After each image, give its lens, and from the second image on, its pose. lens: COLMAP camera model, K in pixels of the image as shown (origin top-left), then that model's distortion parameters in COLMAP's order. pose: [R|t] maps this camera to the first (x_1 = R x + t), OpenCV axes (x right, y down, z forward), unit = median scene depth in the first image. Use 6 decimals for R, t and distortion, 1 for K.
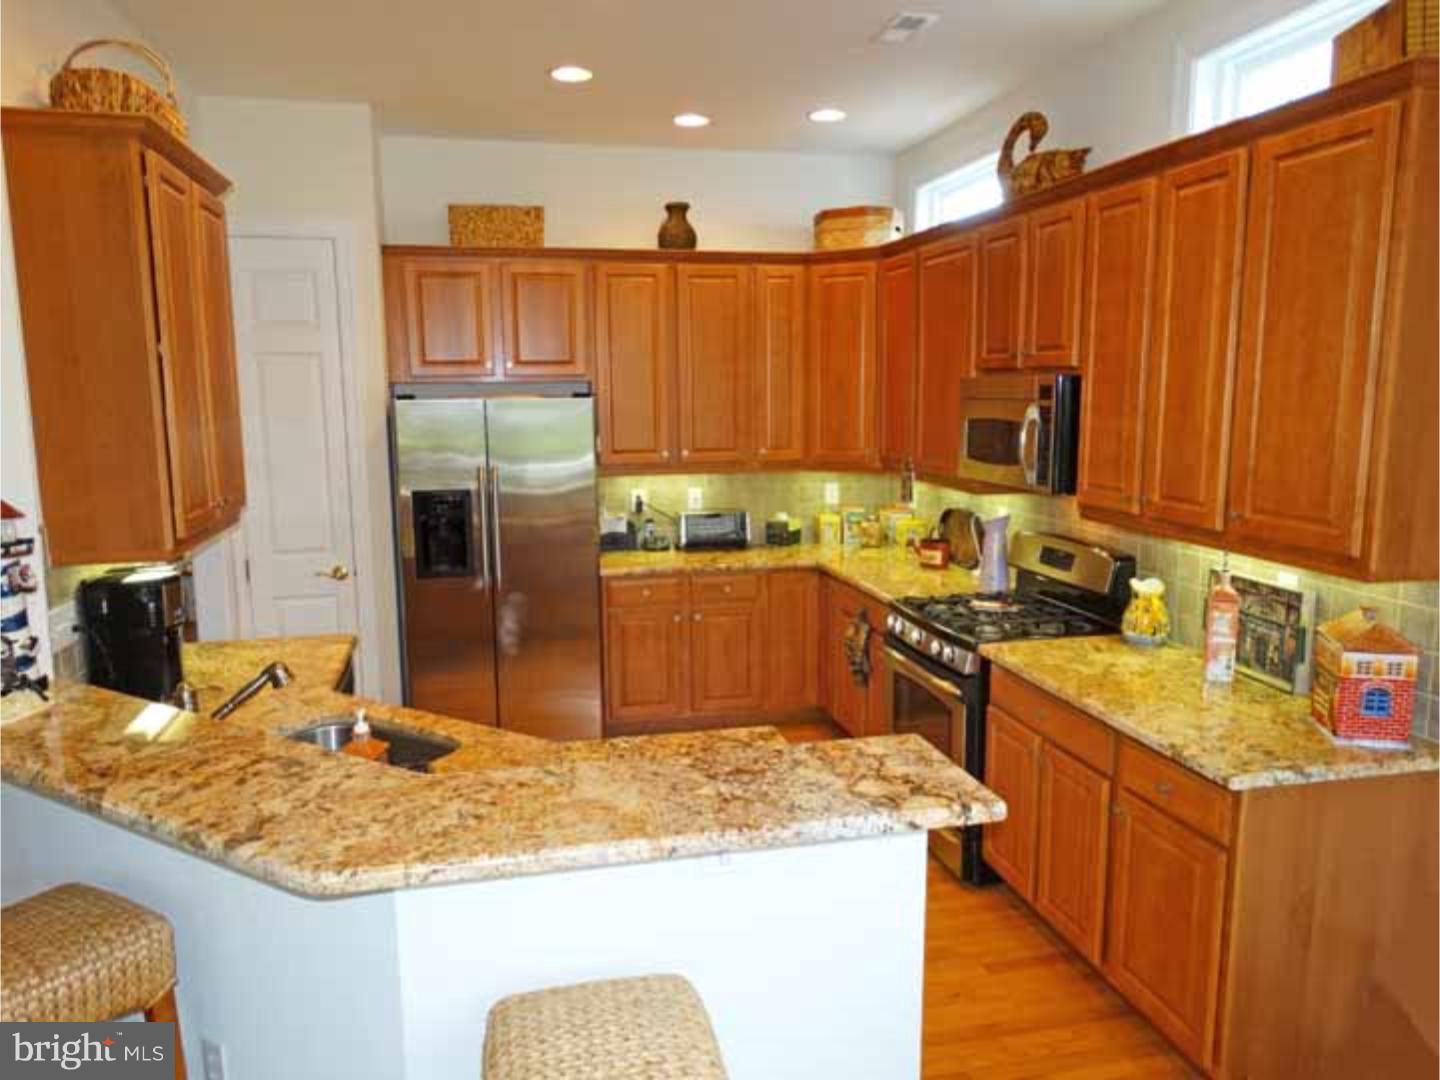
lens RADIAL K [[1036.6, 0, 720.0], [0, 1036.6, 540.0], [0, 0, 1]] dist [0.005893, 0.003029]
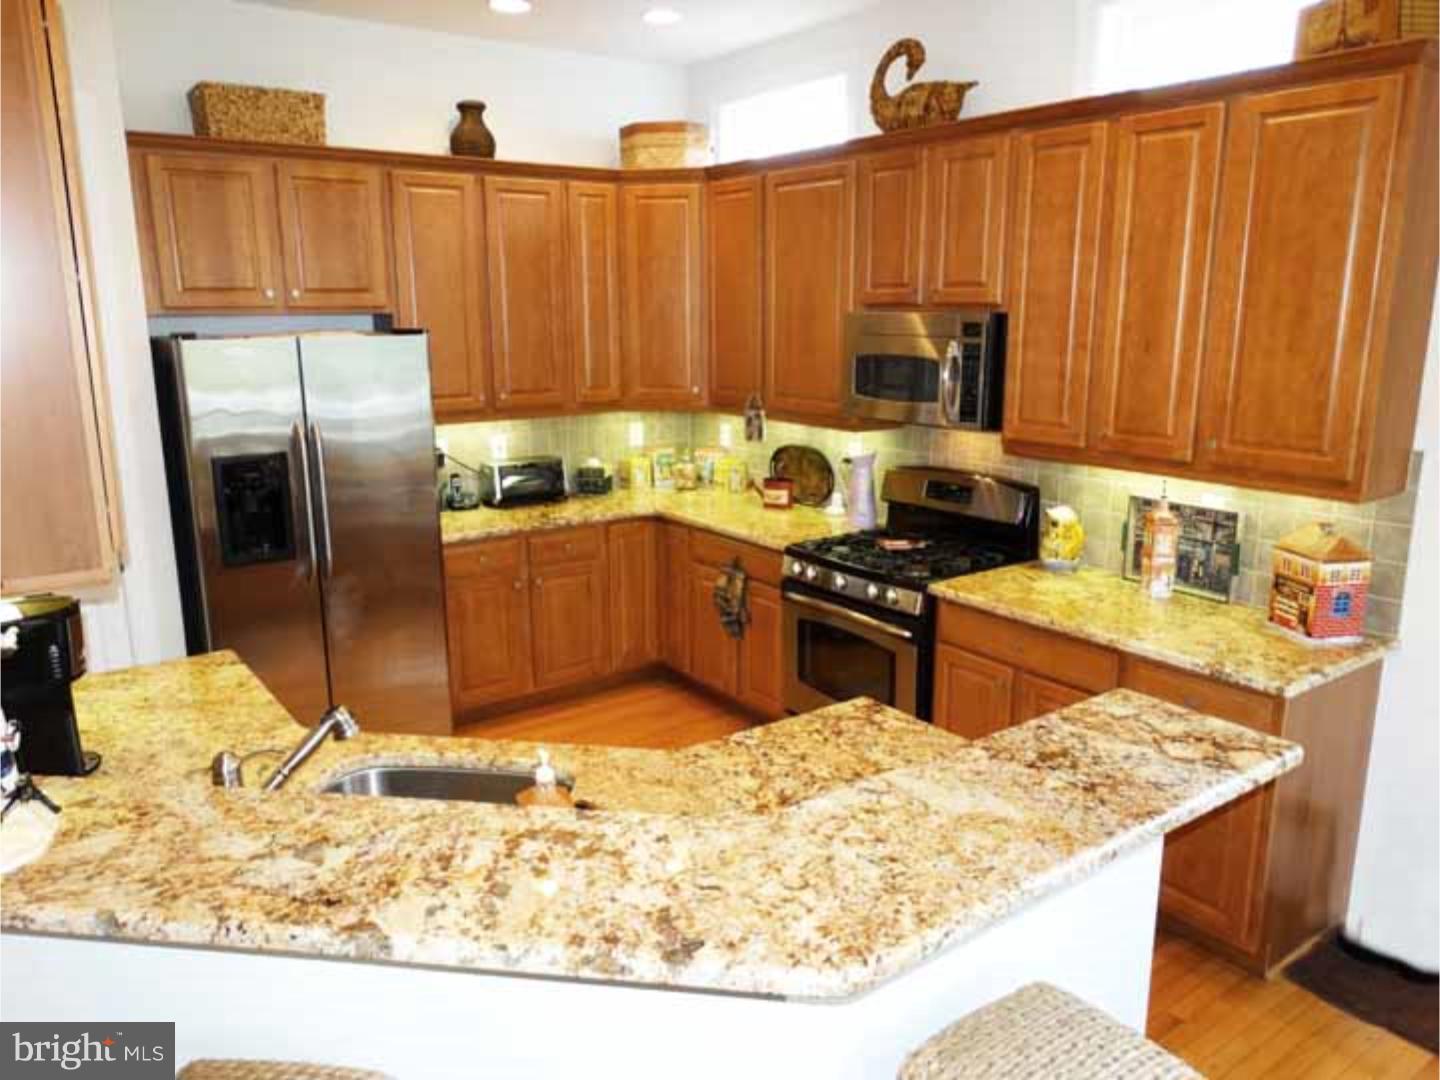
lens RADIAL K [[1076.7, 0, 720.0], [0, 1076.7, 540.0], [0, 0, 1]] dist [0.008818, -0.004141]
pose [[0.917258, -0.081581, 0.389850, -0.336745], [0.055671, 0.995450, 0.077327, -0.033847], [-0.394385, -0.049226, 0.917626, 0.127799]]
